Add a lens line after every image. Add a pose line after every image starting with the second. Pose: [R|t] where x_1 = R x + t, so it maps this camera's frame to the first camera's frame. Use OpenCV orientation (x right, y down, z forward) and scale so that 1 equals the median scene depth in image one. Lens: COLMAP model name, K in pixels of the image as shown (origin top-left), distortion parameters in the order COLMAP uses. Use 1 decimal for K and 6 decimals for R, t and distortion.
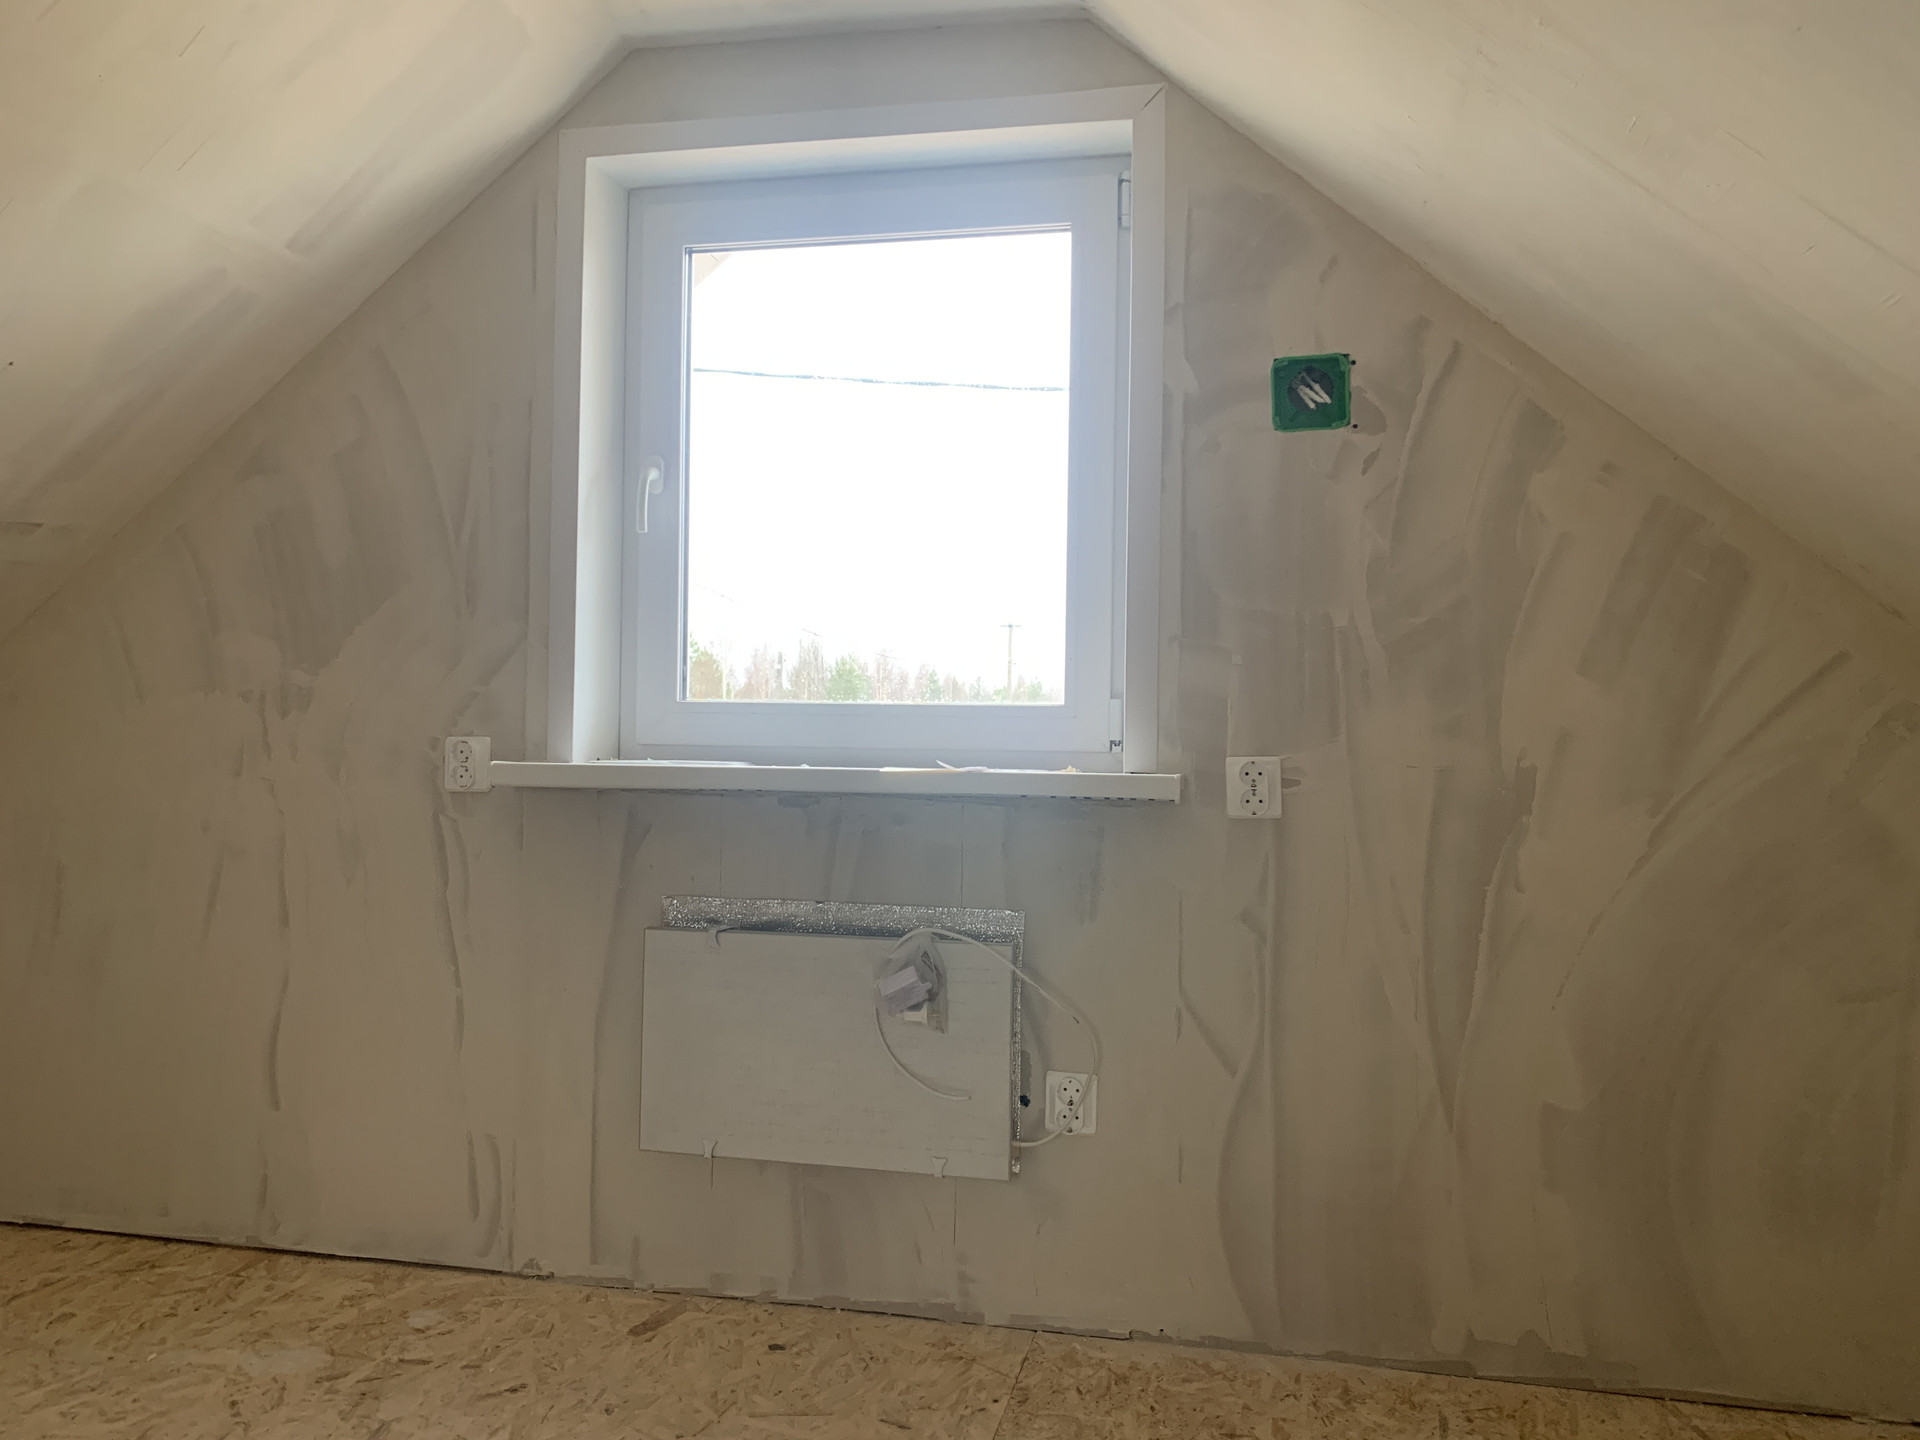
lens RADIAL K [[1439.1, 0, 960.0], [0, 1439.1, 720.0], [0, 0, 1]] dist [0.006153, -0.000731]
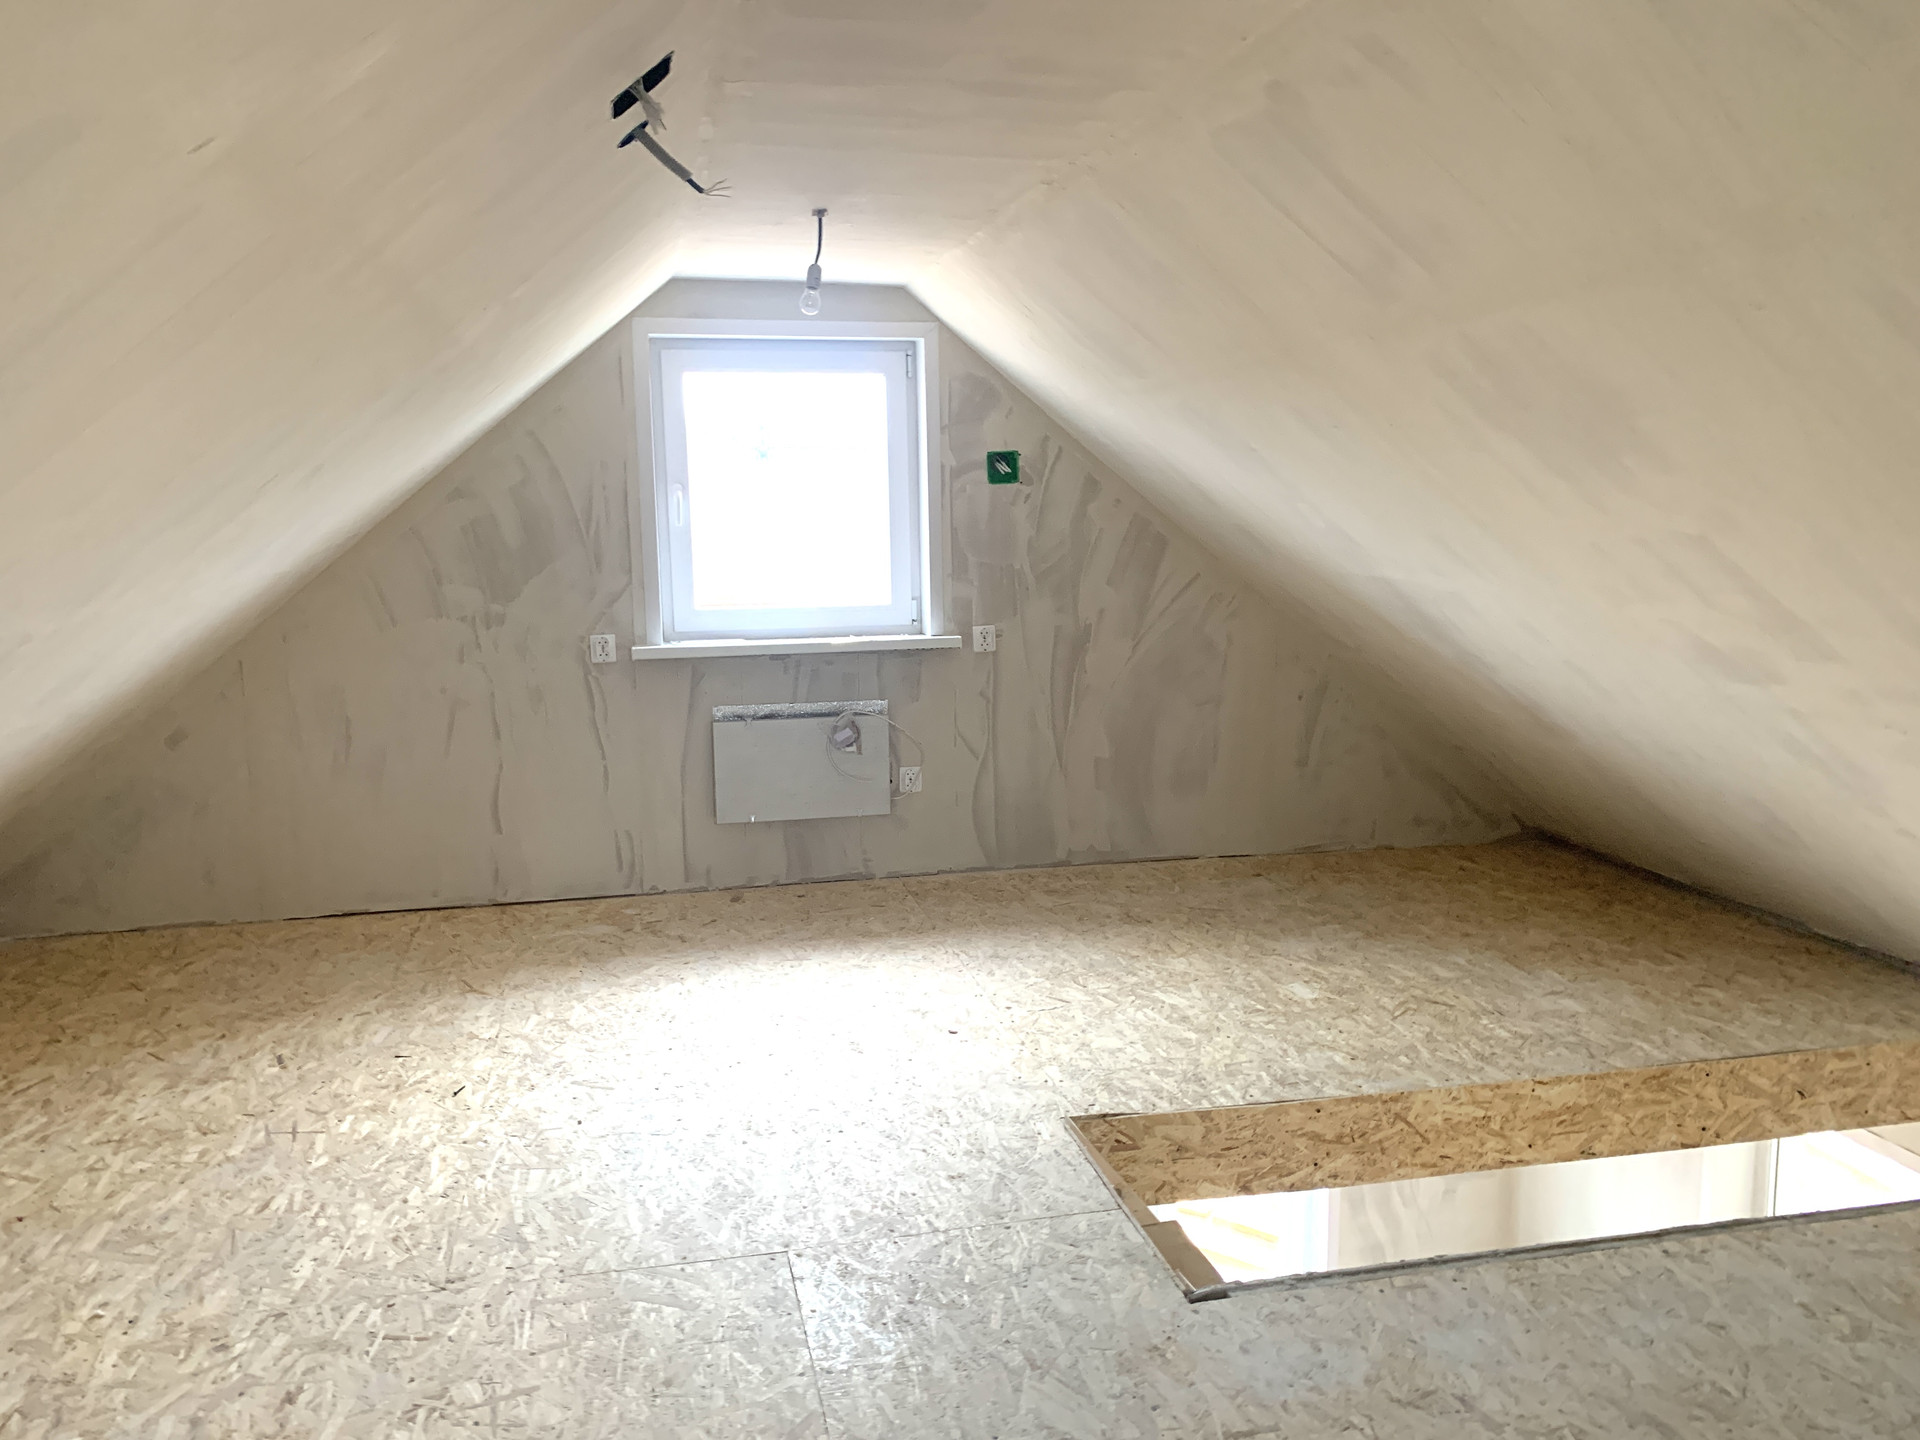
lens RADIAL K [[1439.1, 0, 960.0], [0, 1439.1, 720.0], [0, 0, 1]] dist [0.006153, -0.000731]
pose [[0.909503, -0.091628, 0.405473, -0.783383], [0.021634, 0.984516, 0.173953, -0.228229], [-0.415133, -0.149439, 0.897403, -1.093551]]
